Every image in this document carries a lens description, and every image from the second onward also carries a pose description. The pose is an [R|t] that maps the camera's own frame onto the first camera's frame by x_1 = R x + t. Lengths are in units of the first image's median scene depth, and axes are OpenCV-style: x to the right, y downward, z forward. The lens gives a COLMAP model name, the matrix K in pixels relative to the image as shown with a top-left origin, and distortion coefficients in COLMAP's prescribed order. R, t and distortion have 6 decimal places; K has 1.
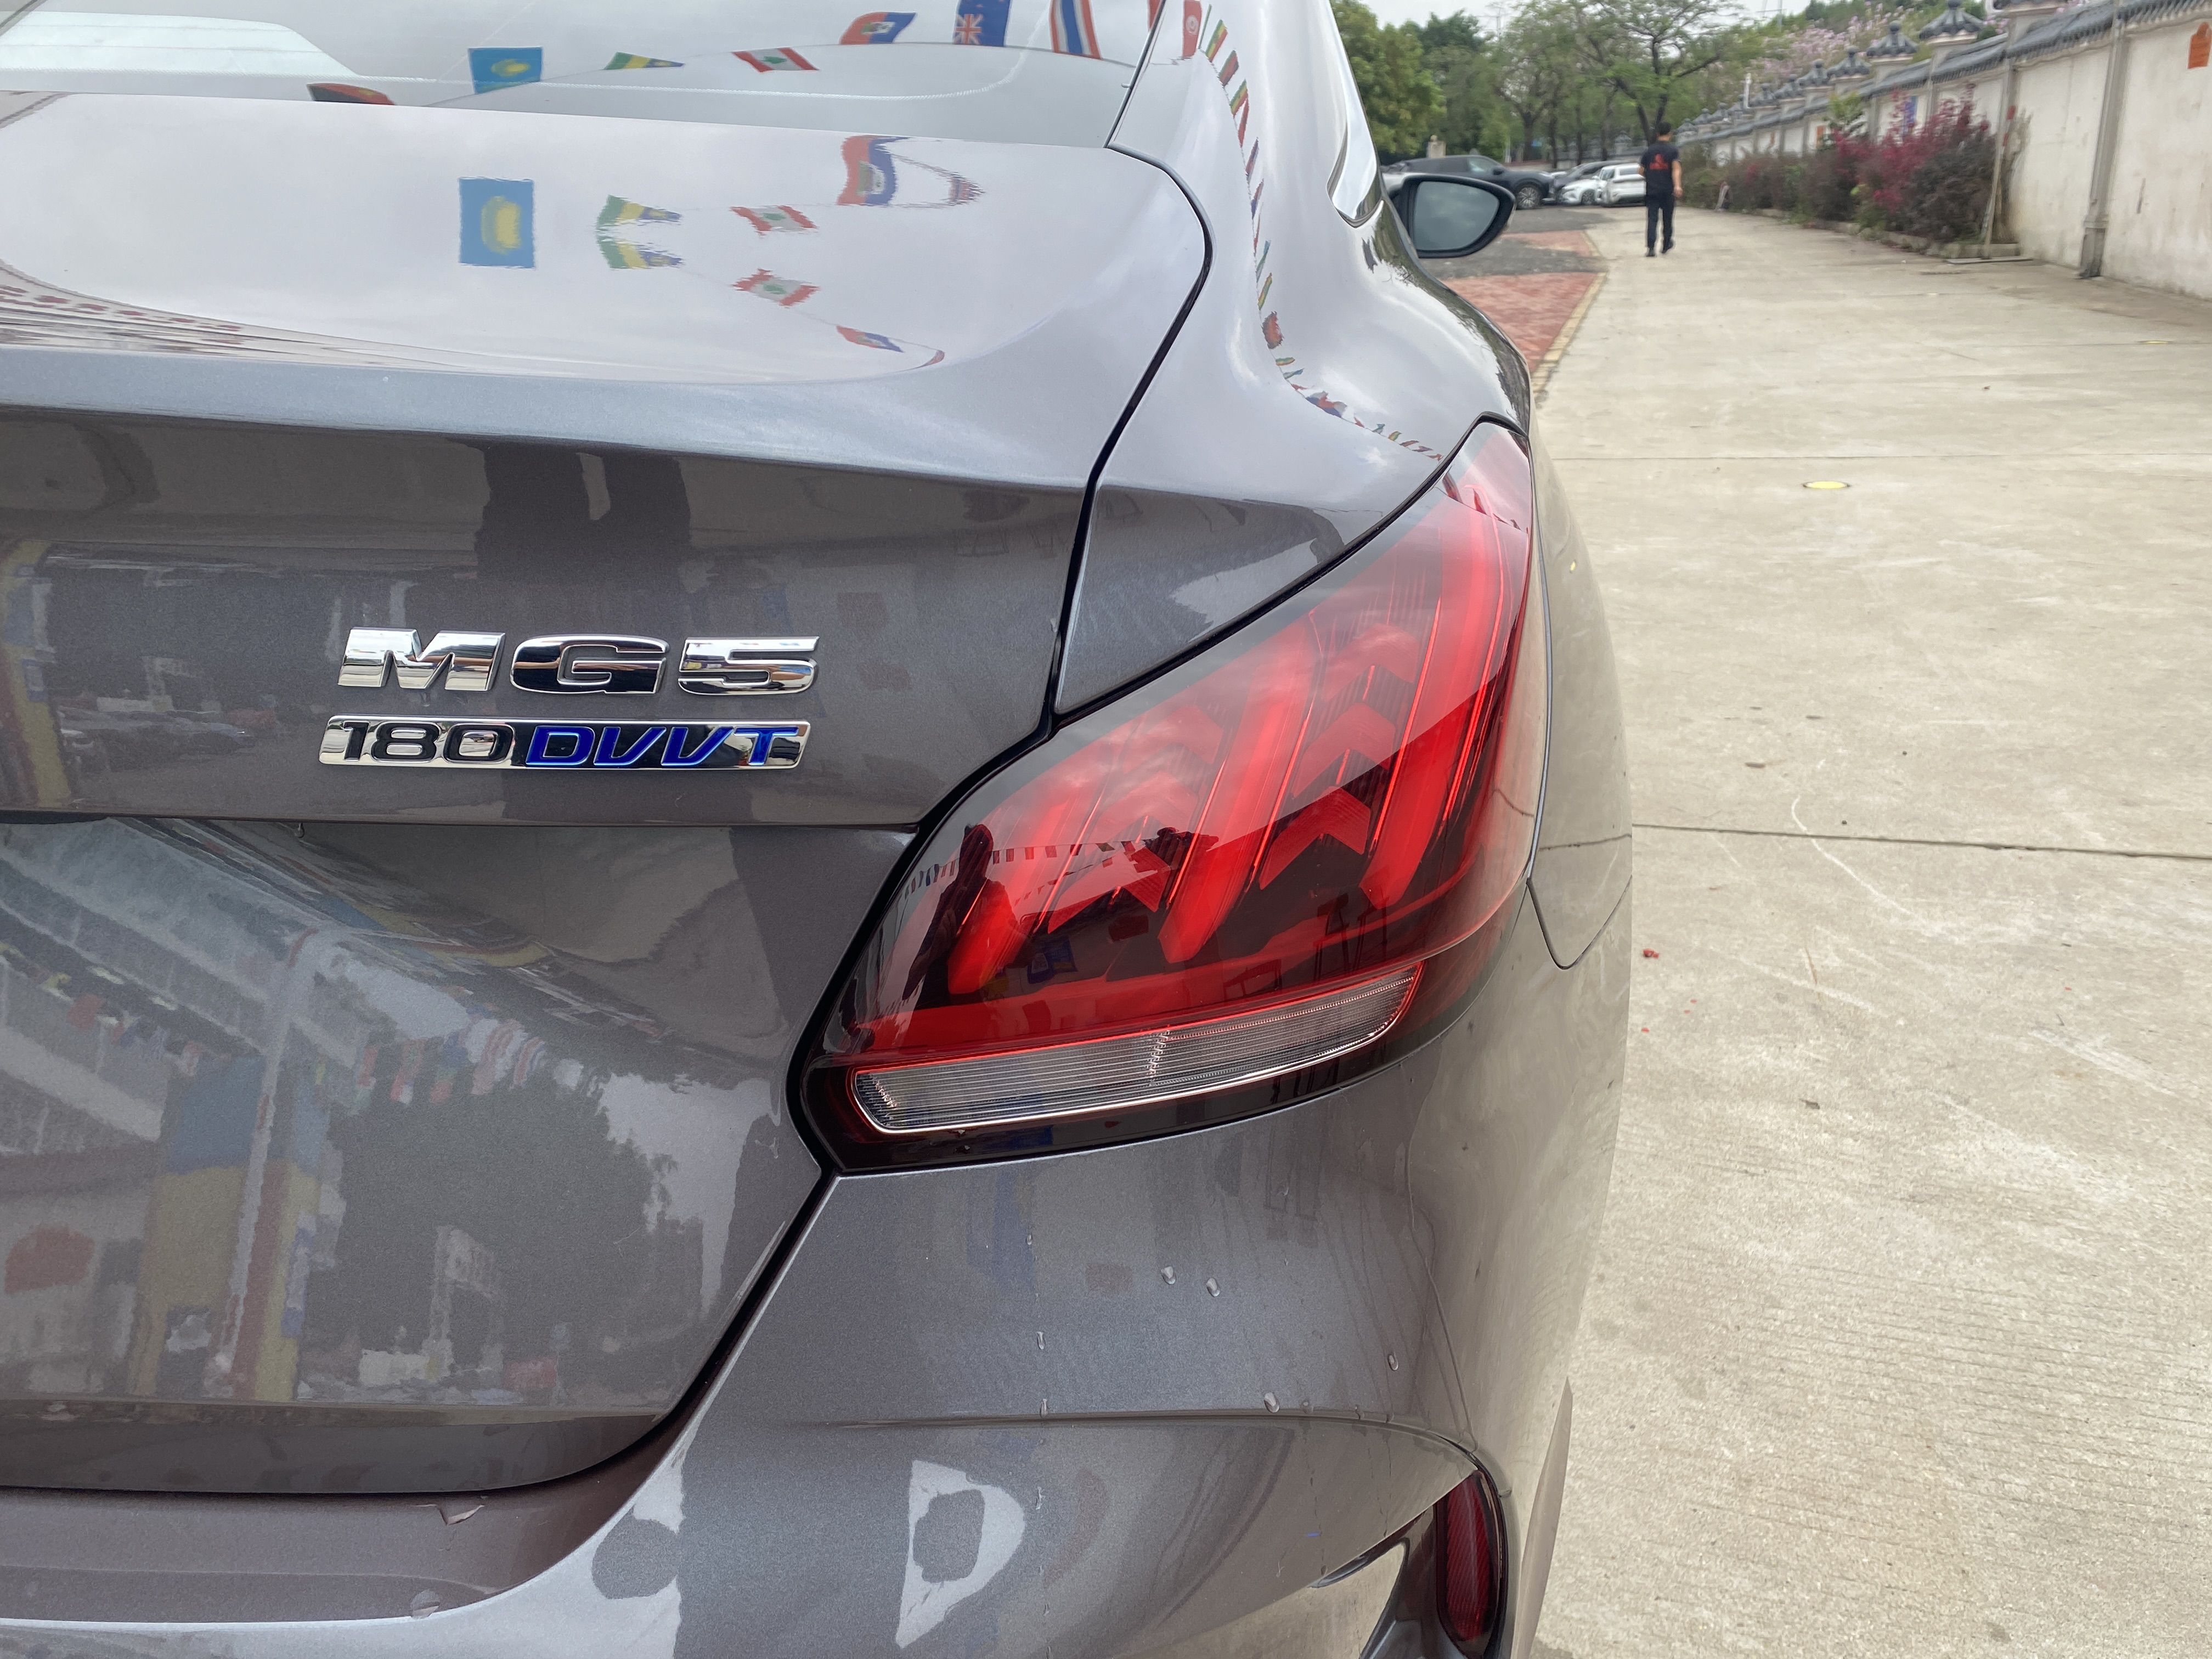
lens RADIAL K [[1649.2, 0, 1111.7], [0, 1649.2, 830.9], [0, 0, 1]] dist [0.027628, -0.026217]
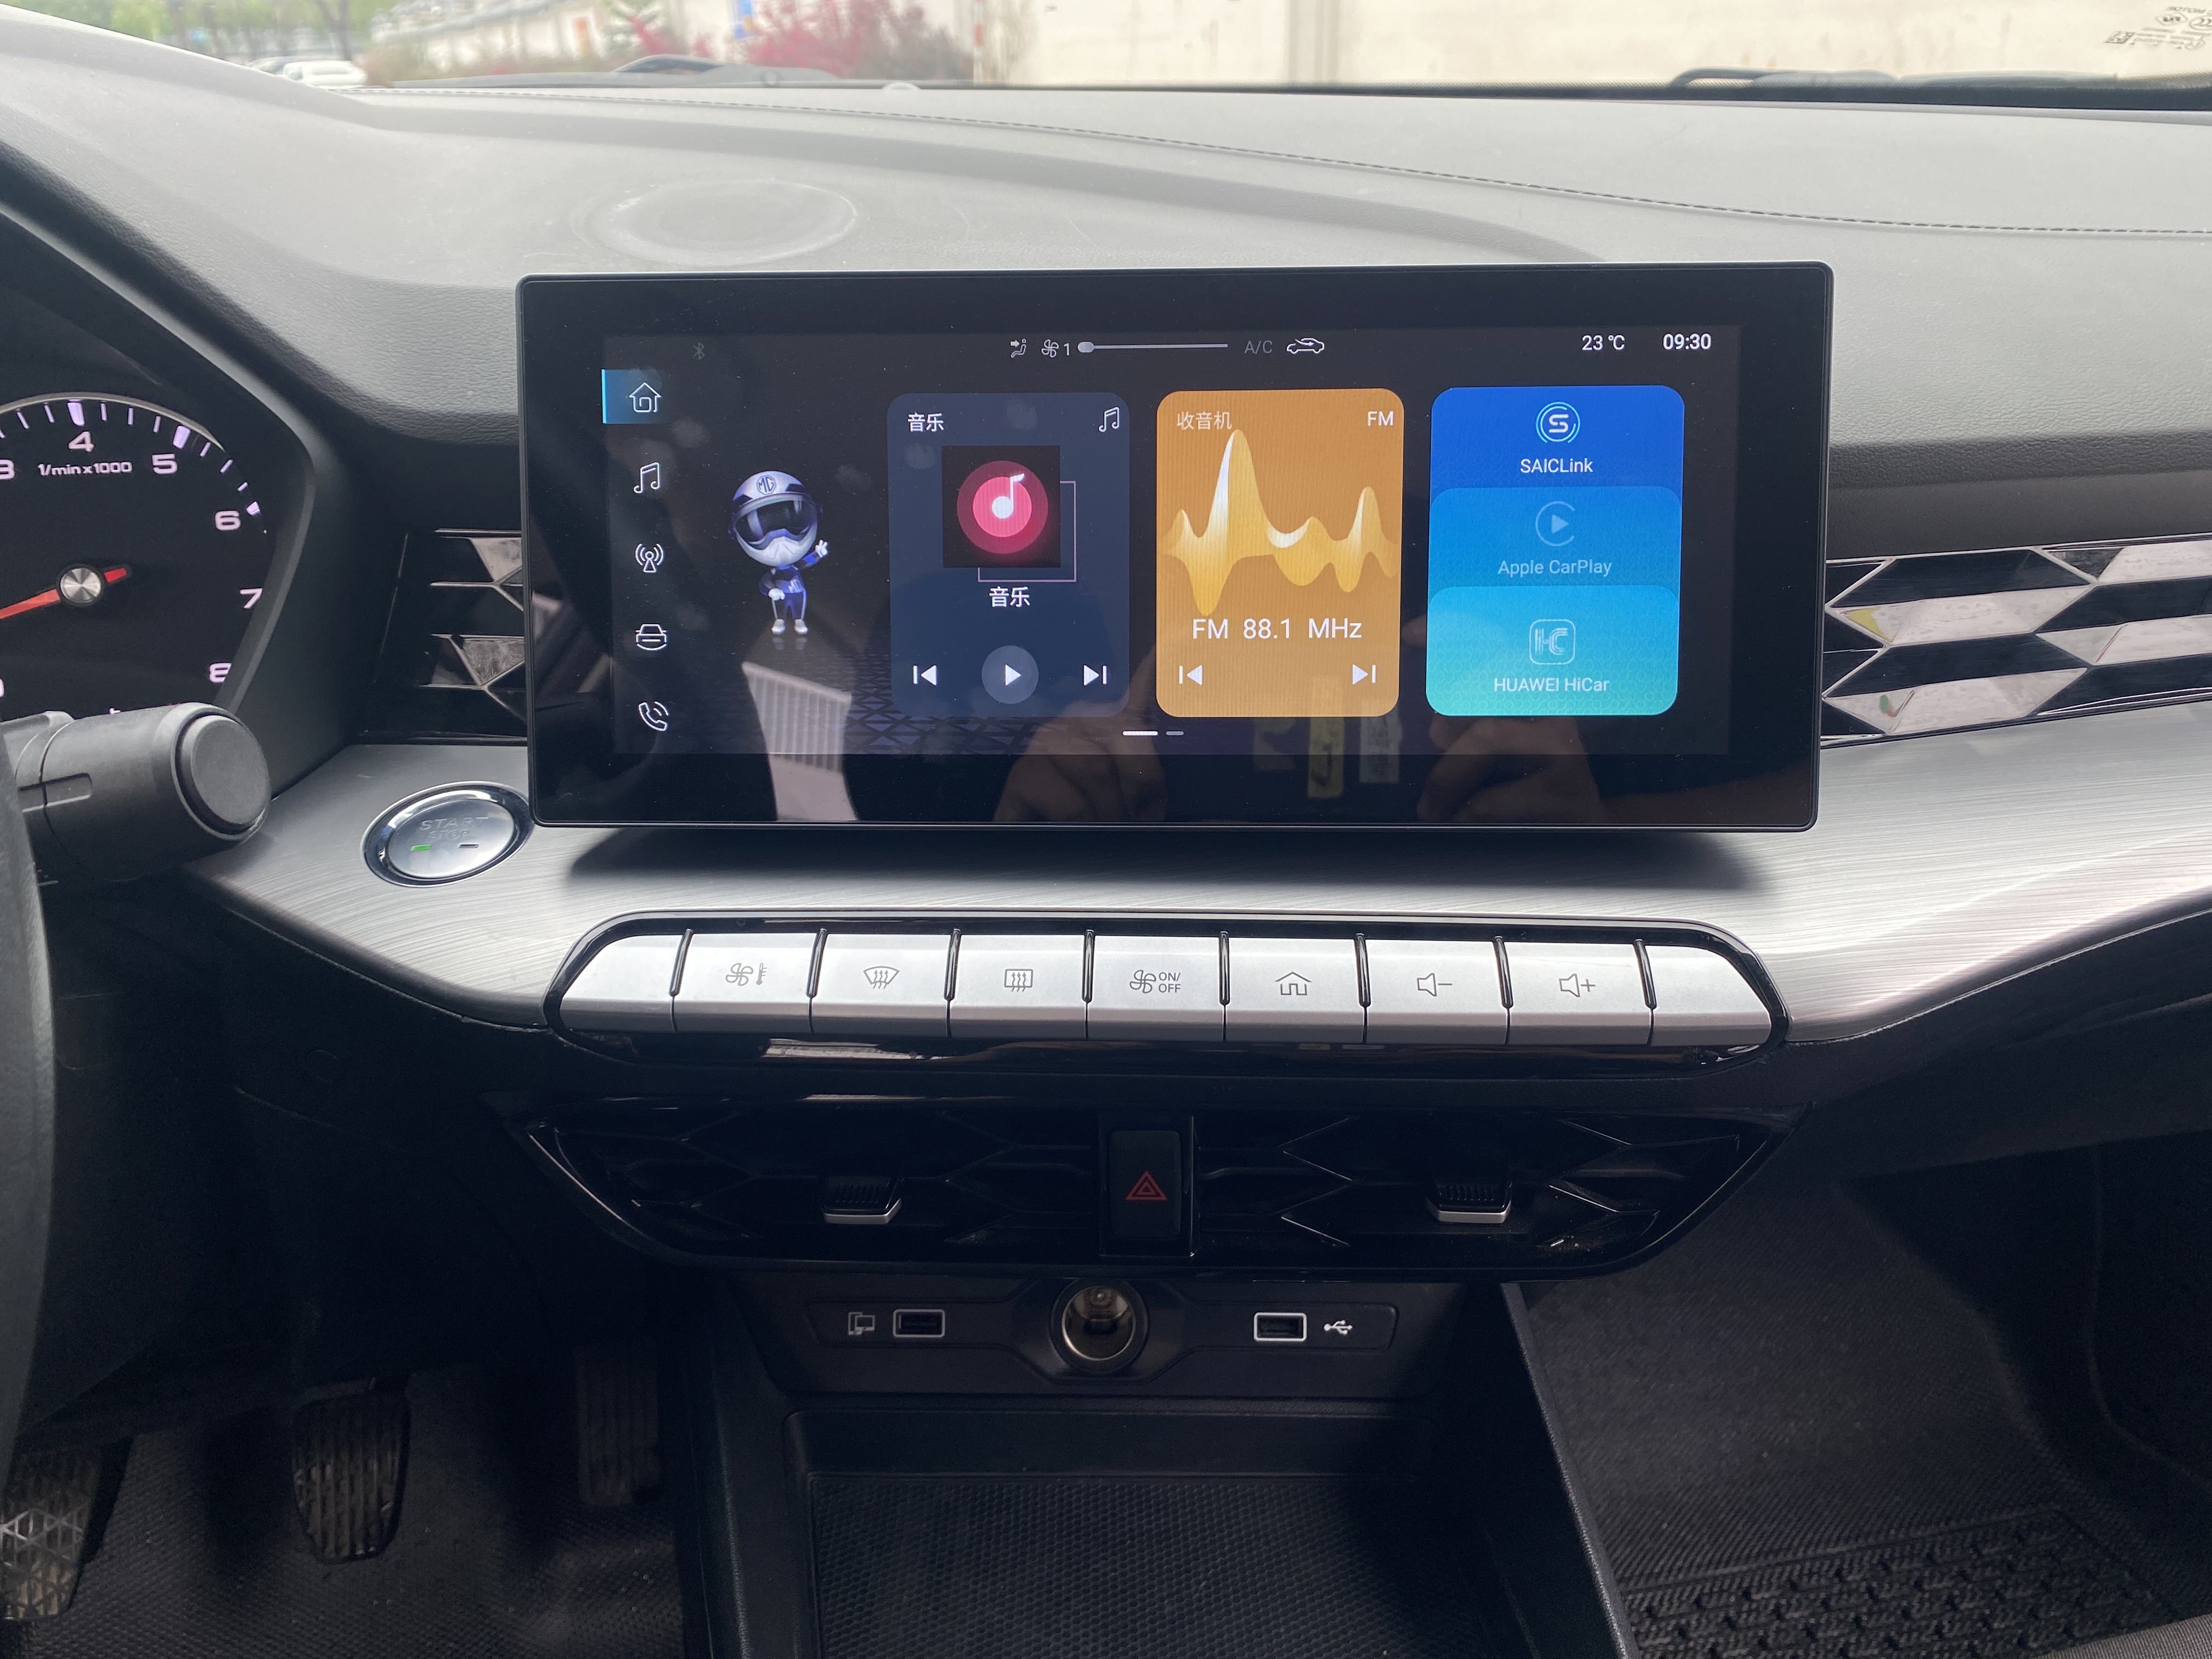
lens RADIAL K [[1649.2, 0, 1088.8], [0, 1649.2, 799.3], [0, 0, 1]] dist [0.027628, -0.026217]
pose [[0.773019, -0.210823, 0.598327, 0.194731], [0.193173, 0.976600, 0.094536, -0.256085], [-0.604257, 0.042502, 0.795655, 0.673071]]
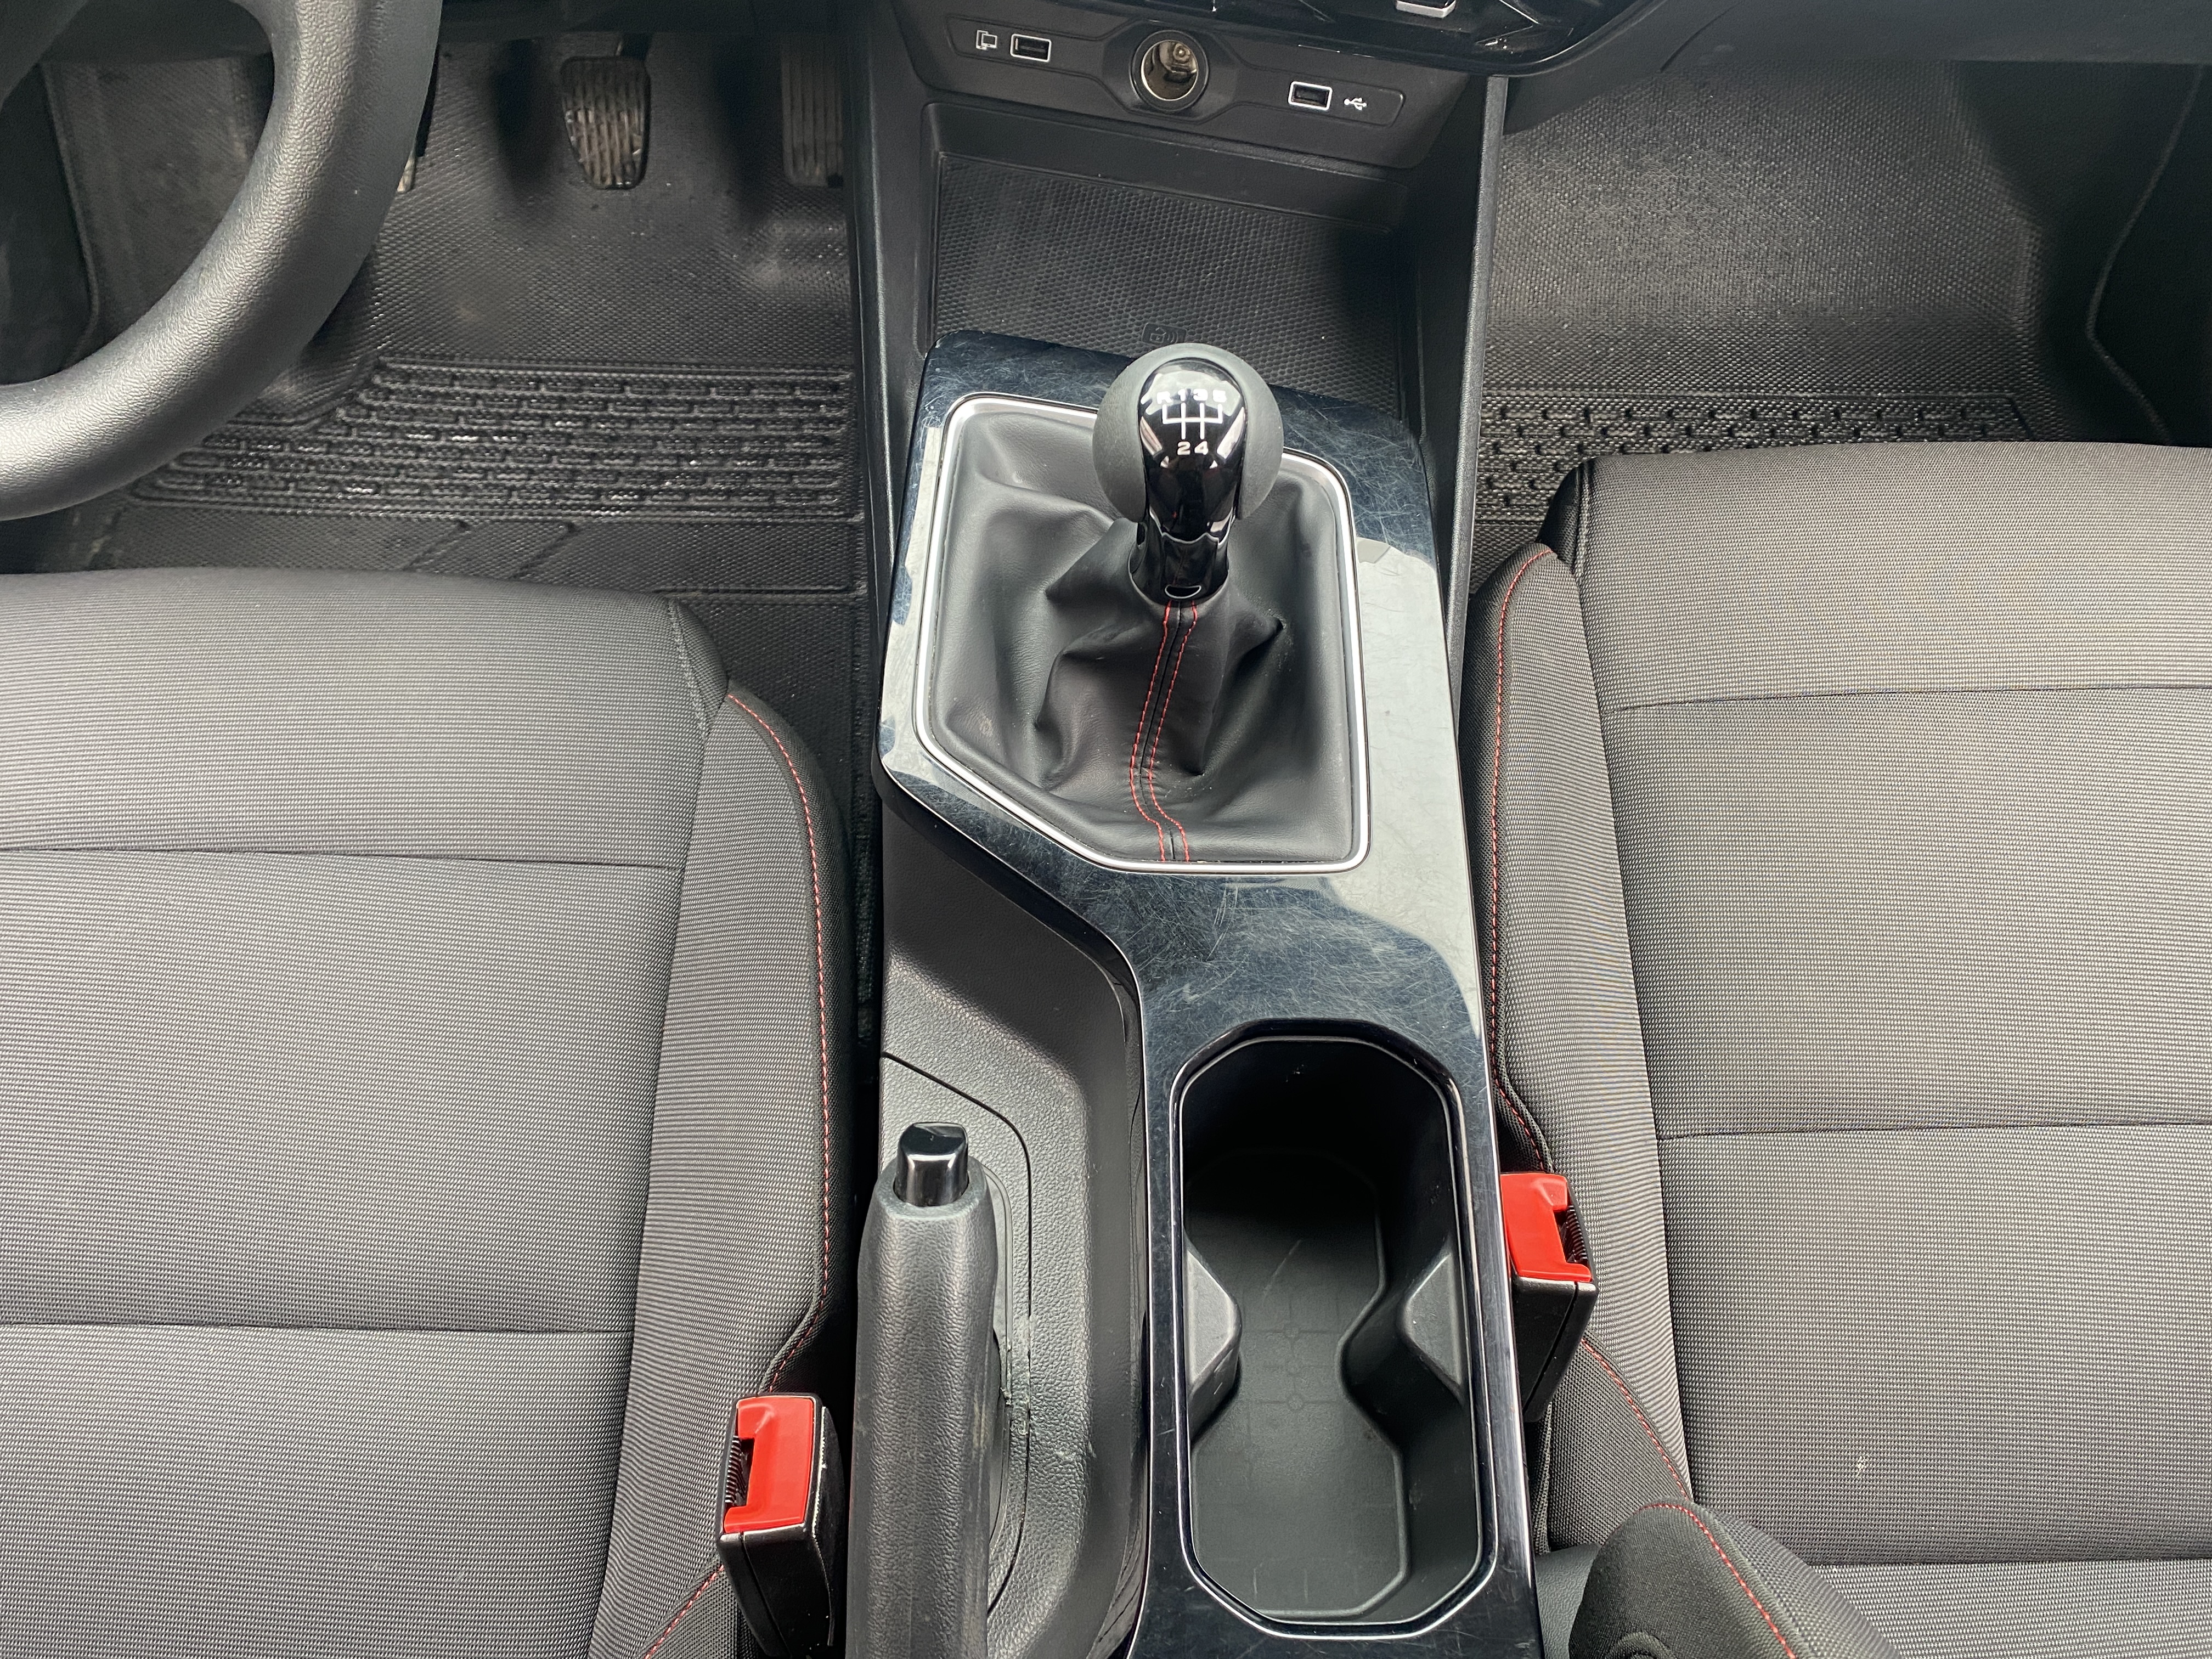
lens RADIAL K [[1649.2, 0, 1095.9], [0, 1649.2, 788.3], [0, 0, 1]] dist [0.027628, -0.026217]
pose [[0.877375, -0.386257, 0.284637, 0.191050], [0.101026, 0.728654, 0.677390, -0.258586], [-0.469049, -0.565570, 0.678325, 0.658741]]
